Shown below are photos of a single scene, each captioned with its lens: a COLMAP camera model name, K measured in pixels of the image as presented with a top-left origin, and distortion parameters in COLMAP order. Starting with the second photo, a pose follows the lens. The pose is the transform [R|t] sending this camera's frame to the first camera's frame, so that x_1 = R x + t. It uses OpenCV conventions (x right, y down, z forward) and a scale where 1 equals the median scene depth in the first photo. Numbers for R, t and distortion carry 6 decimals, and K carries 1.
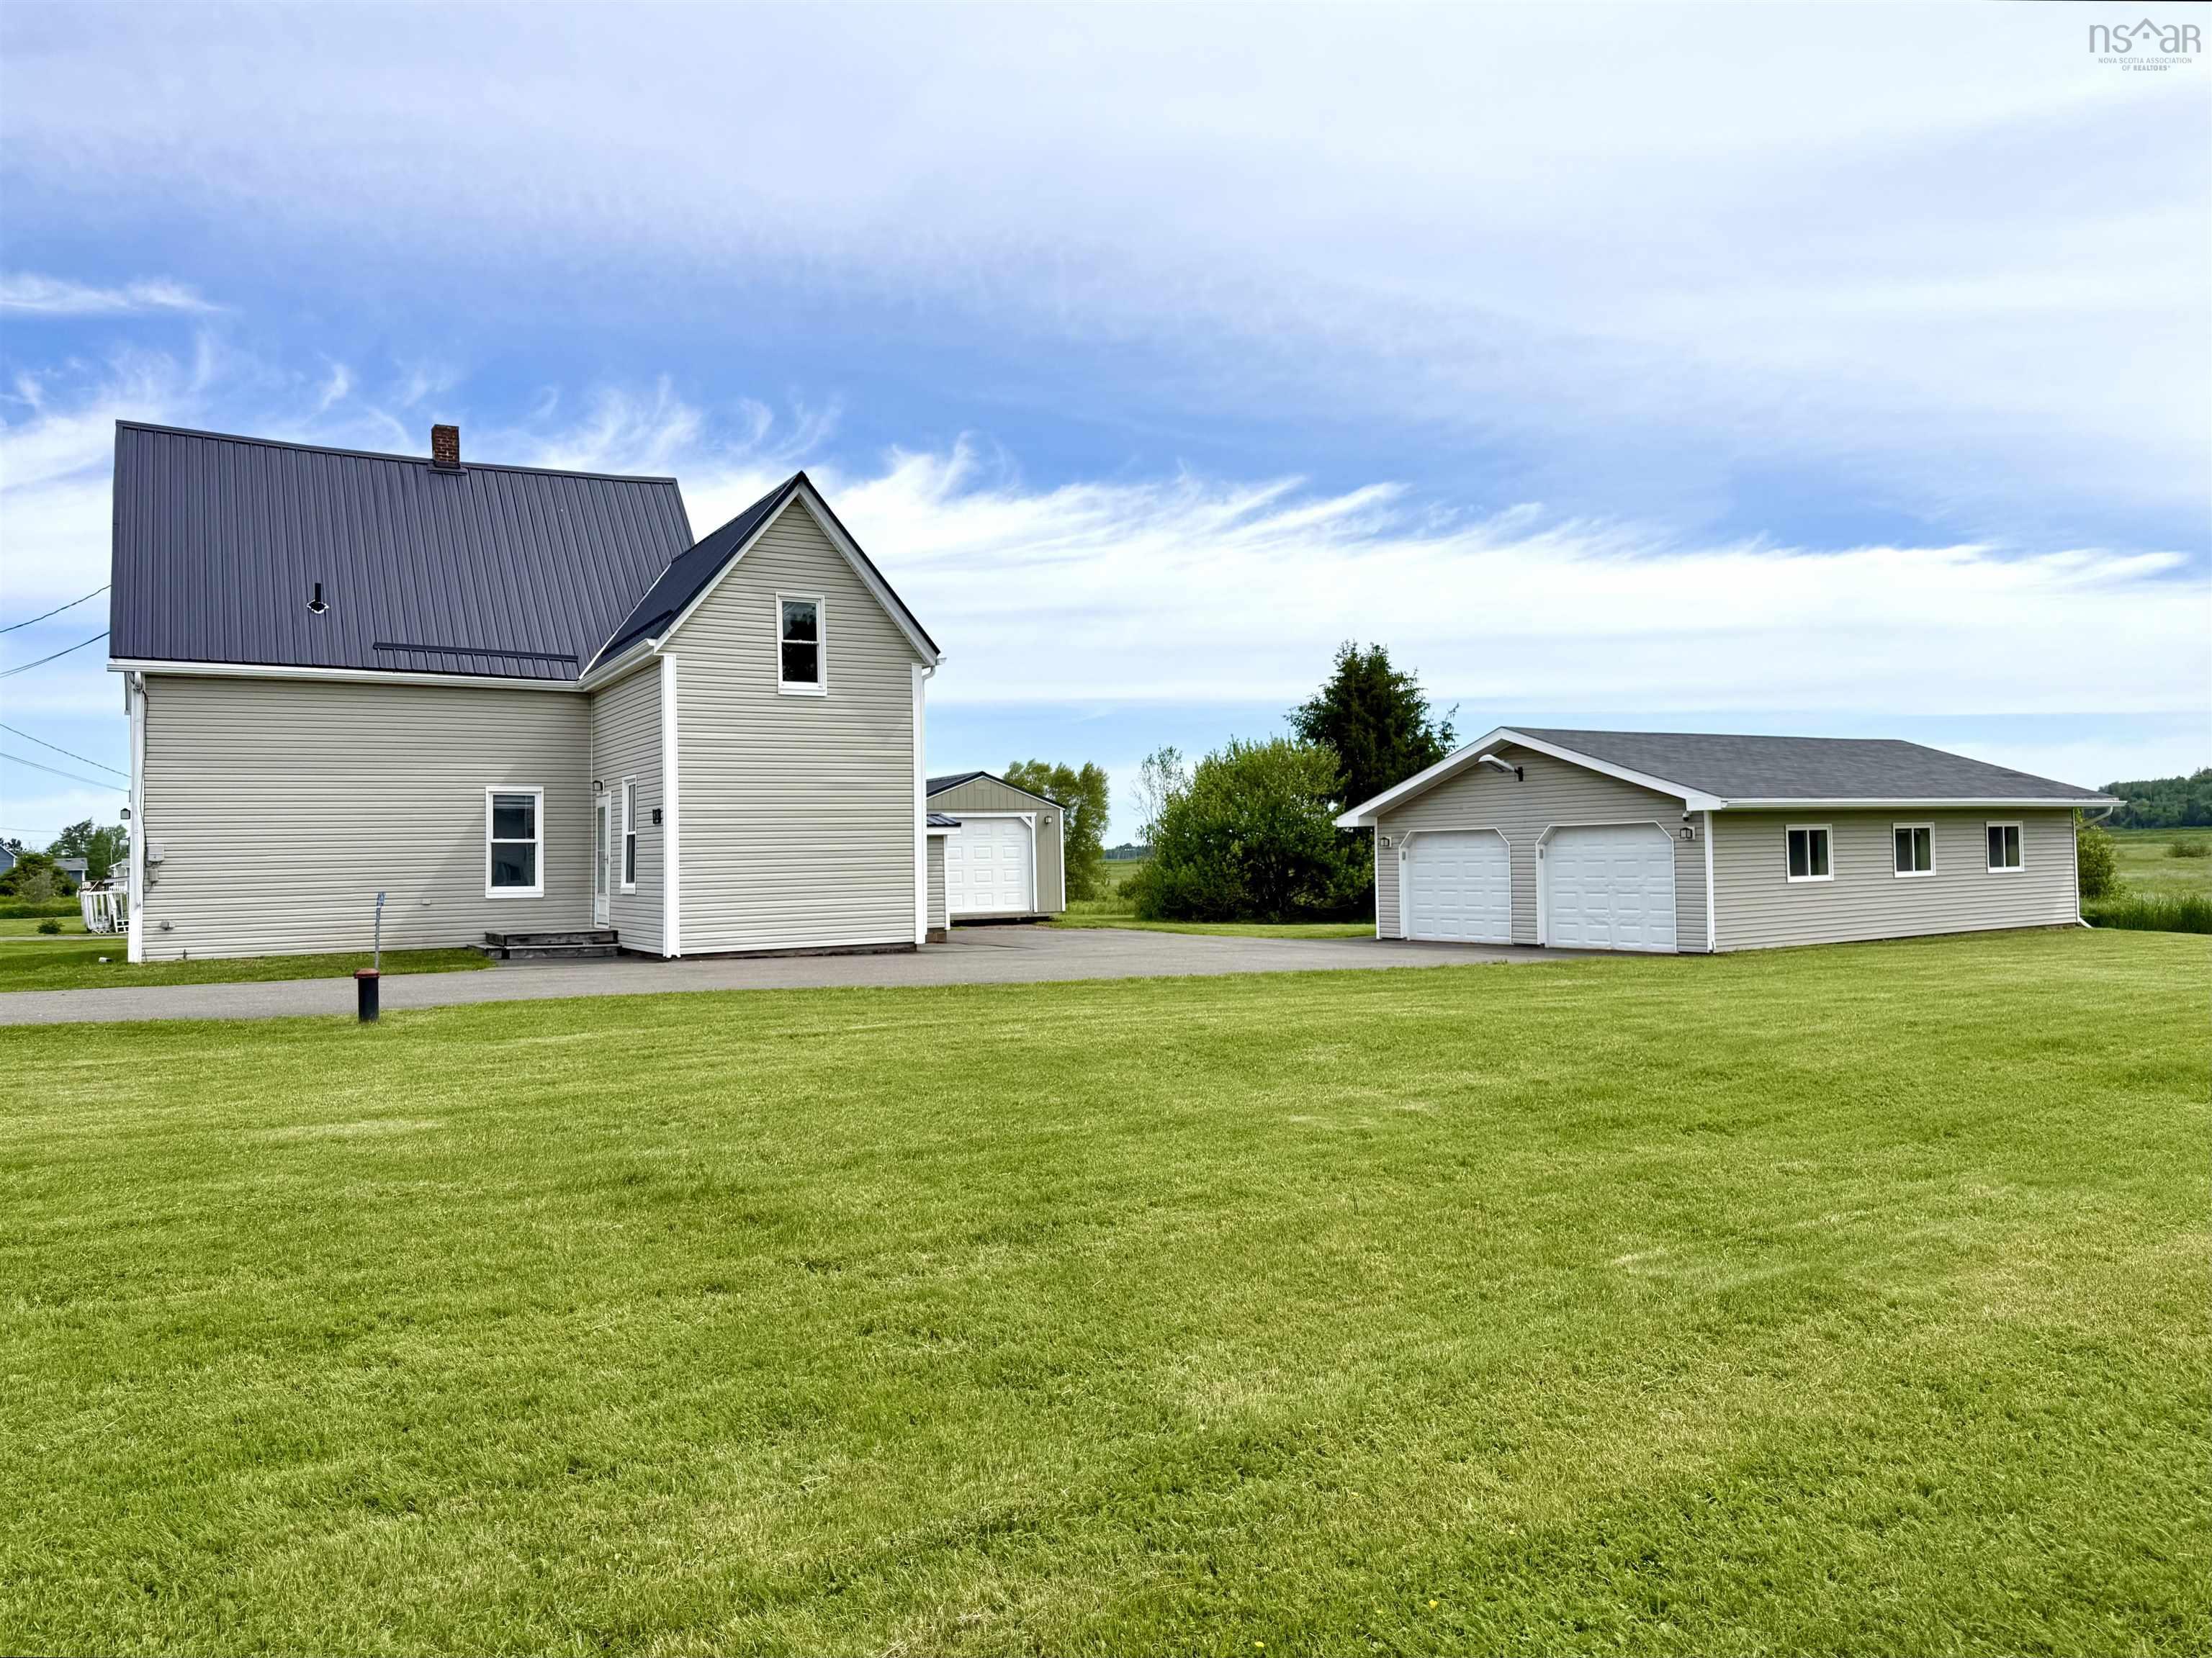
lens RADIAL K [[1514.9, 0, 1109.8], [0, 1514.9, 818.3], [0, 0, 1]] dist [0.062881, -0.121635]
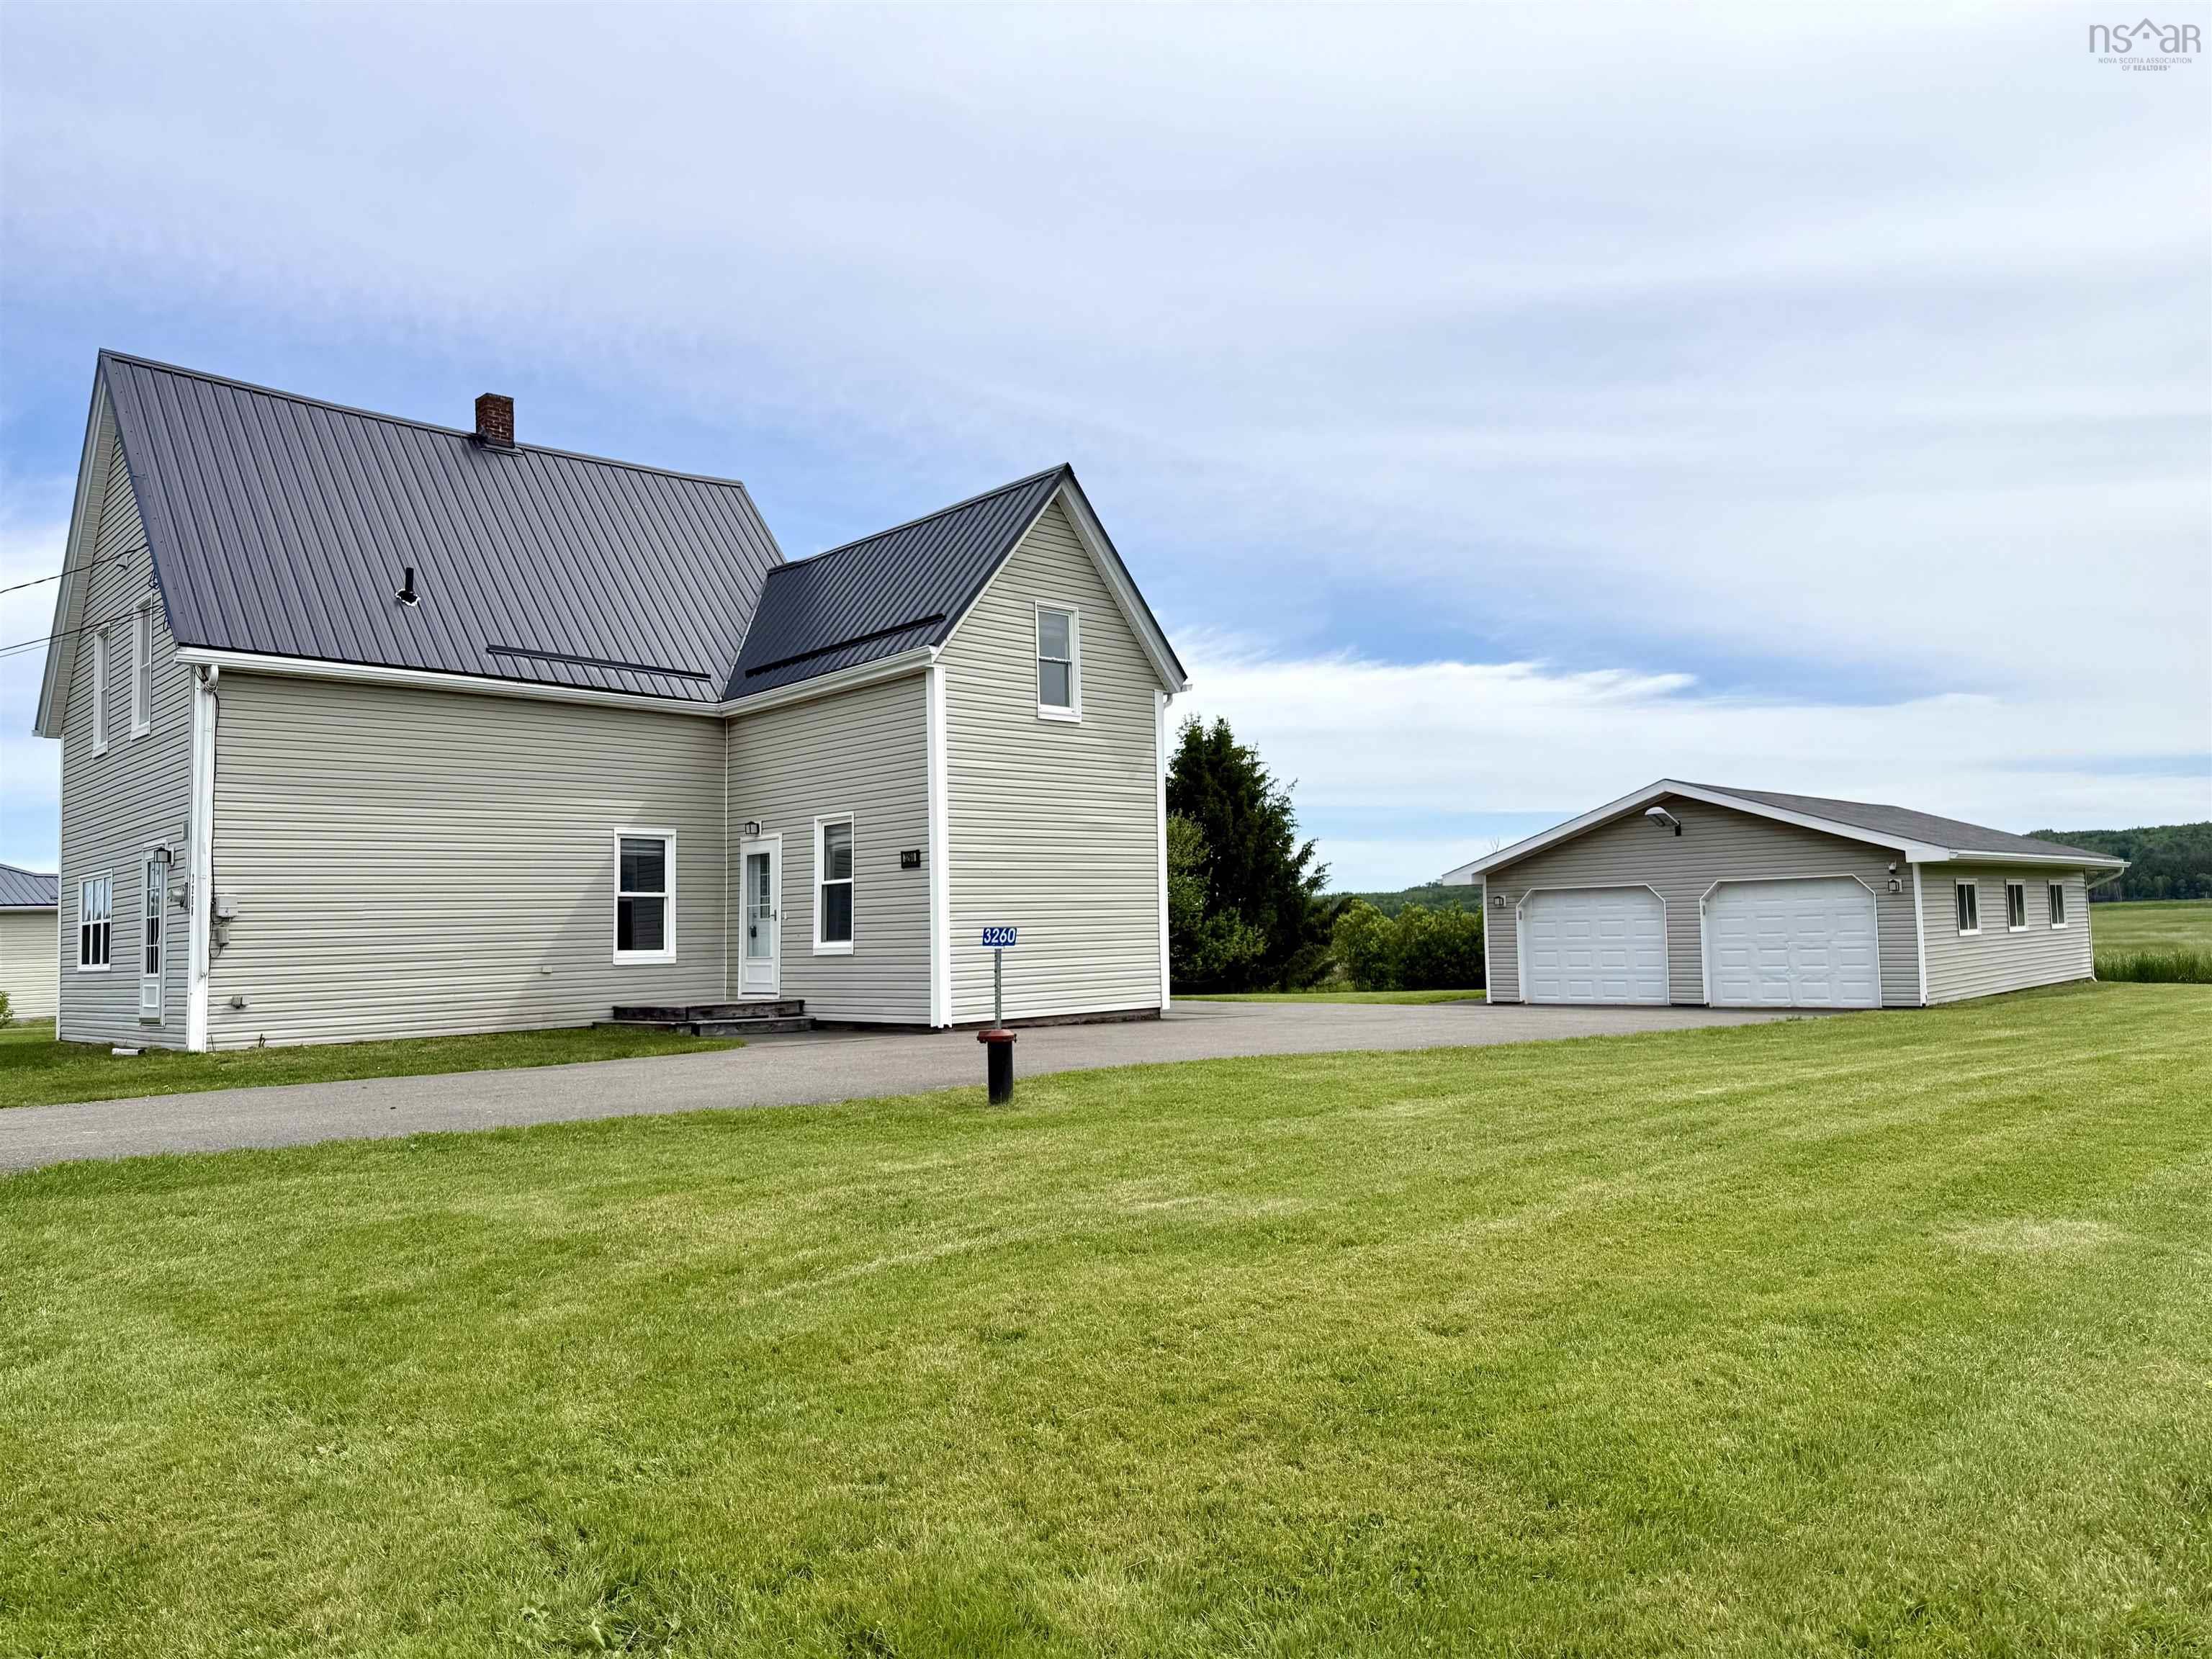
lens RADIAL K [[1518.4, 0, 1140.4], [0, 1518.4, 834.8], [0, 0, 1]] dist [0.083065, -0.118954]
pose [[0.975836, 0.007488, 0.218378, -0.311805], [0.002093, 0.999047, -0.043609, 0.019366], [-0.218496, 0.043012, 0.974889, 0.138799]]
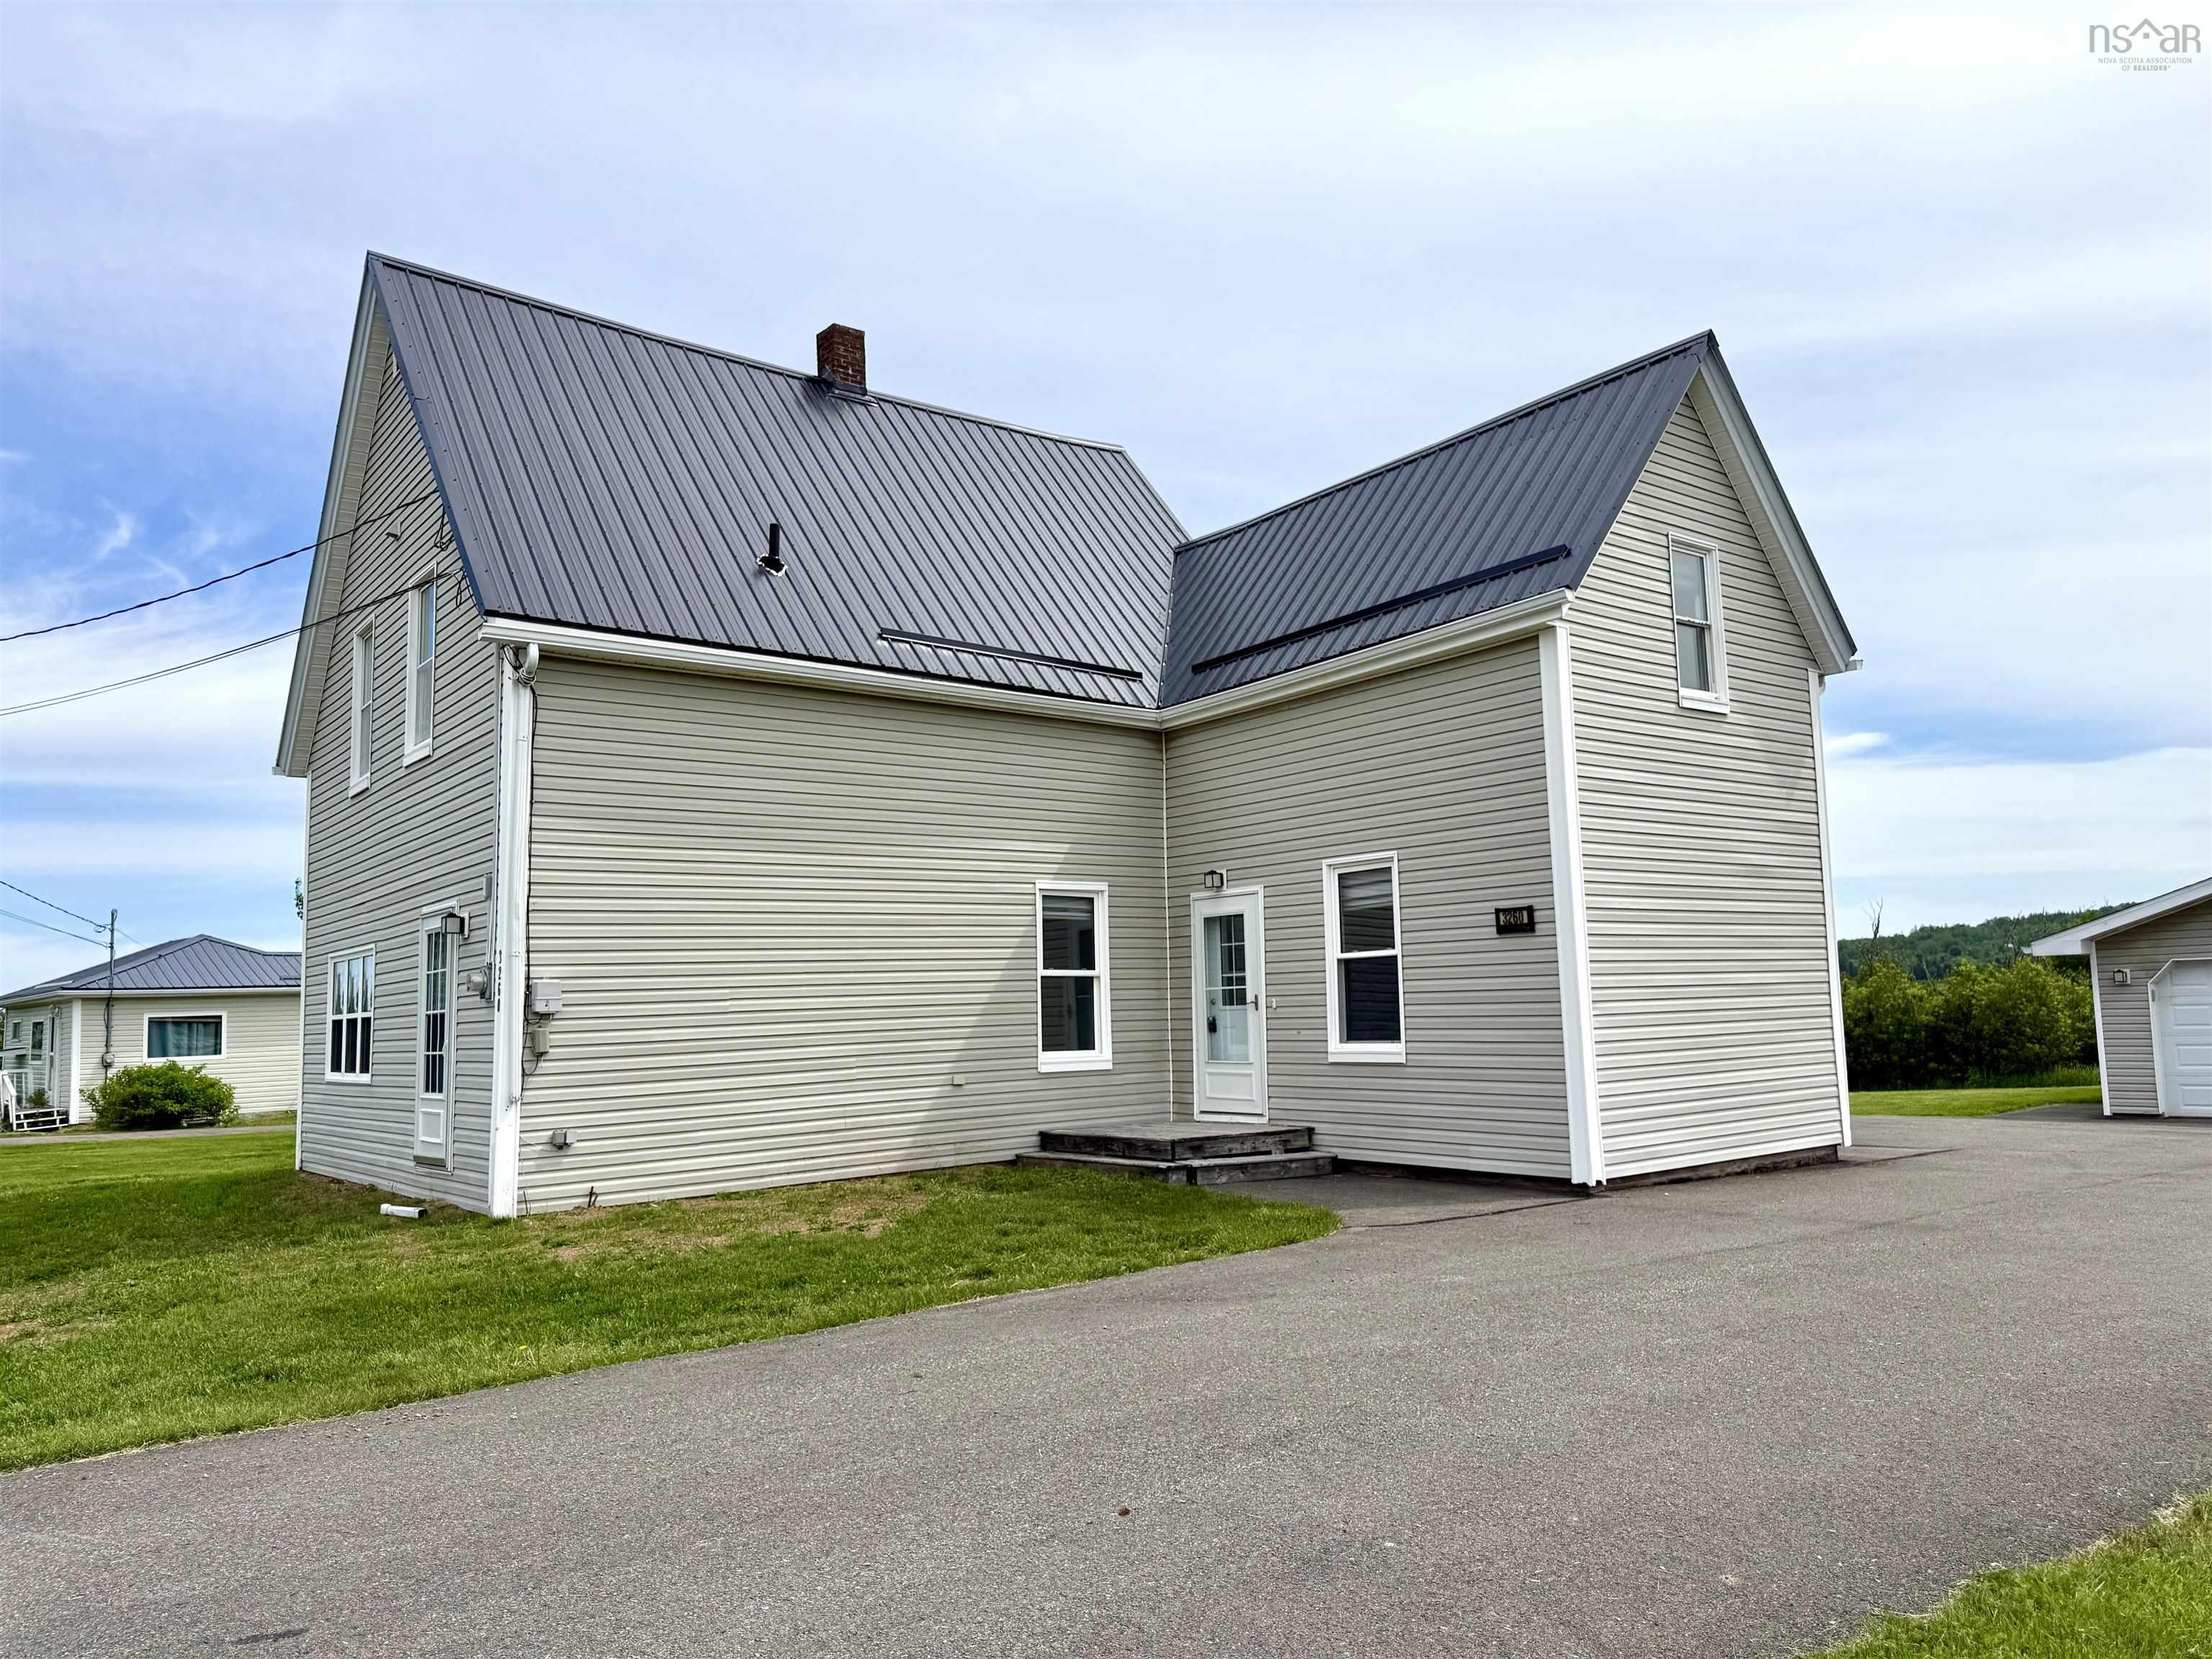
lens RADIAL K [[1567.2, 0, 1163.4], [0, 1567.2, 829.9], [0, 0, 1]] dist [0.169477, -0.338068]
pose [[0.994106, 0.003462, 0.108356, -0.424085], [0.006447, 0.995833, -0.090969, 0.015235], [-0.108220, 0.091132, 0.989941, 0.390904]]
